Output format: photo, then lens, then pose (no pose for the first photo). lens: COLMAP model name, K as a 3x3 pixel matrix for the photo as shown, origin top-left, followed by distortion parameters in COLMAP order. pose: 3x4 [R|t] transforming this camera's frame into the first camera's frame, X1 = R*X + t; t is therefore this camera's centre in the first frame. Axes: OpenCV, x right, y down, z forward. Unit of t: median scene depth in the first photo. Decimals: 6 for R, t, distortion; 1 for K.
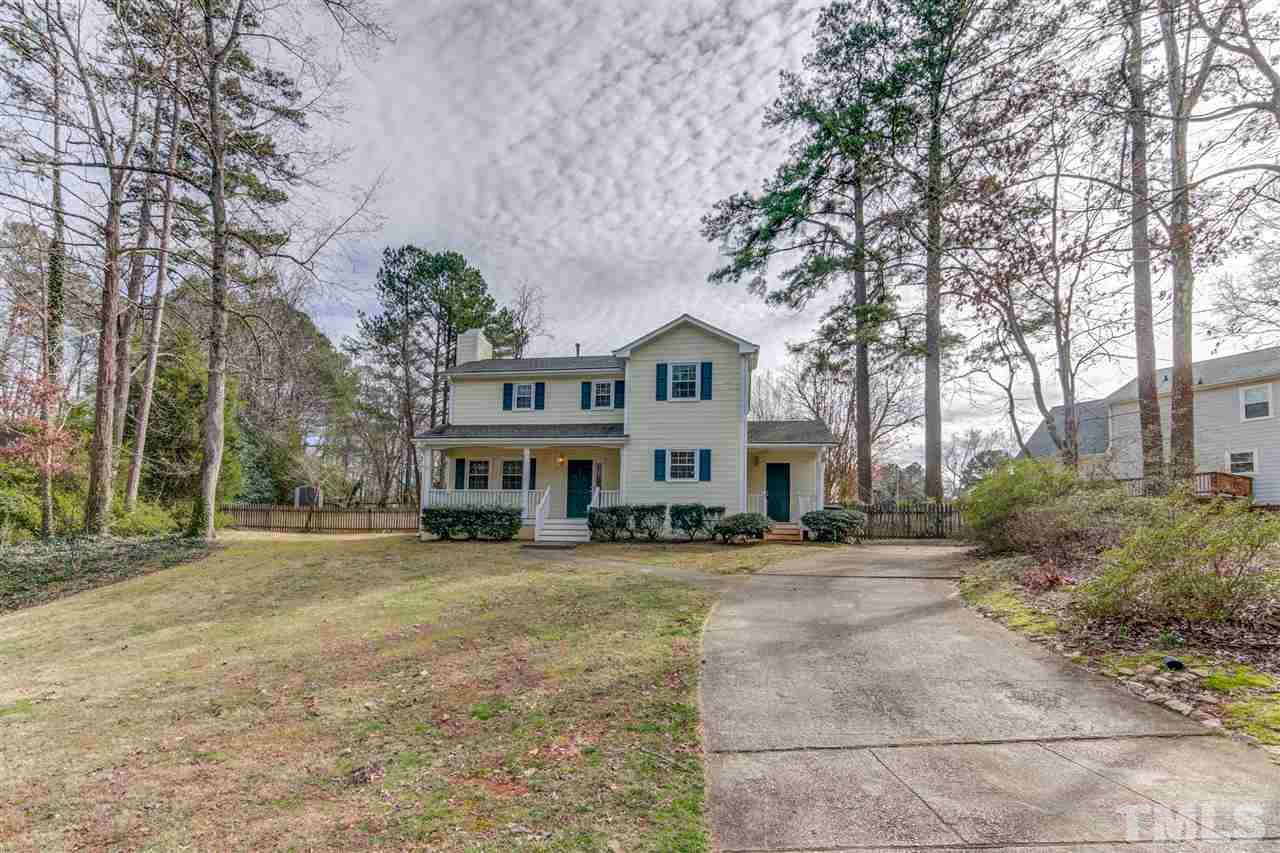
lens RADIAL K [[659.0, 0, 648.5], [0, 659.0, 386.0], [0, 0, 1]] dist [0.000254, -0.000809]
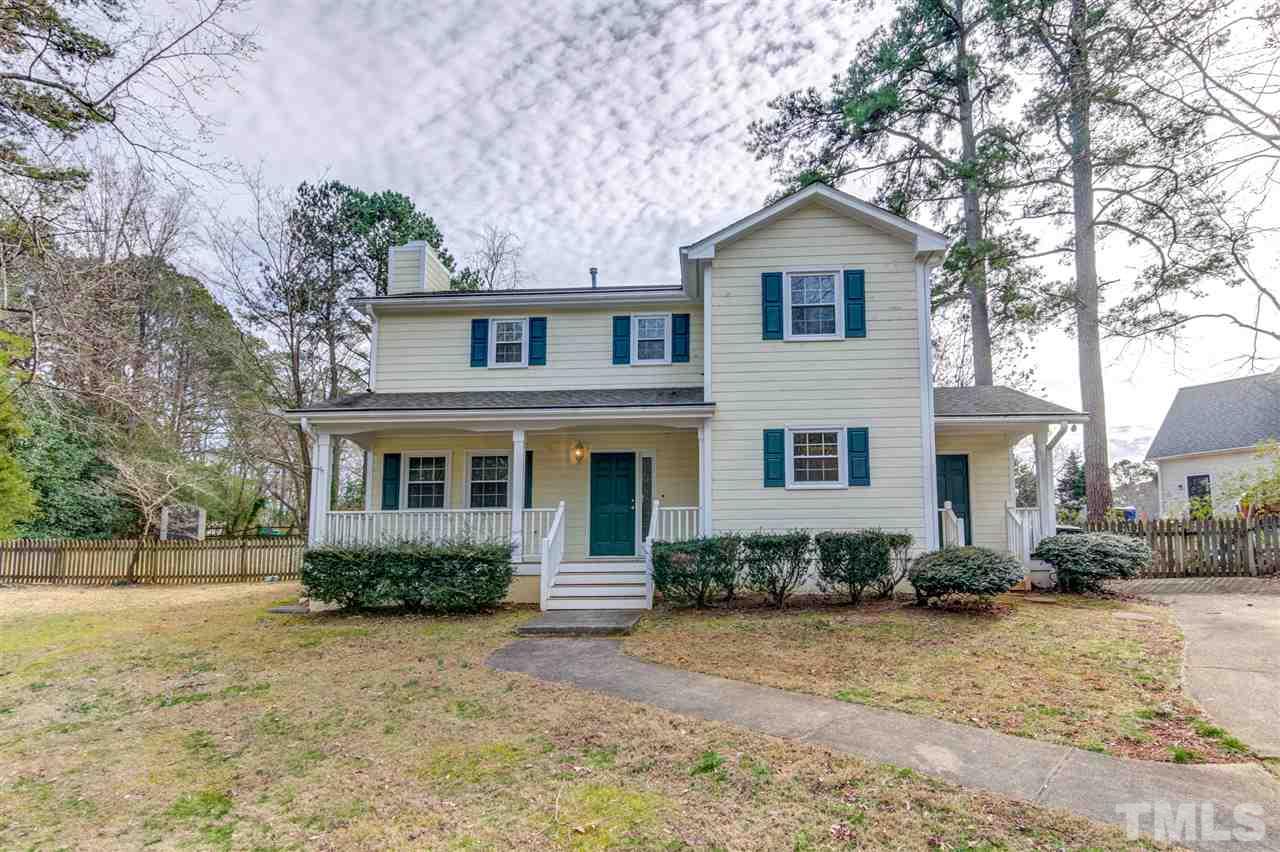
lens RADIAL K [[636.2, 0, 679.4], [0, 636.2, 408.9], [0, 0, 1]] dist [-0.000321, -0.000429]
pose [[0.993726, -0.002385, 0.111820, -0.108786], [0.000673, 0.999882, 0.015347, 0.066828], [-0.111844, -0.015176, 0.993610, 0.458303]]
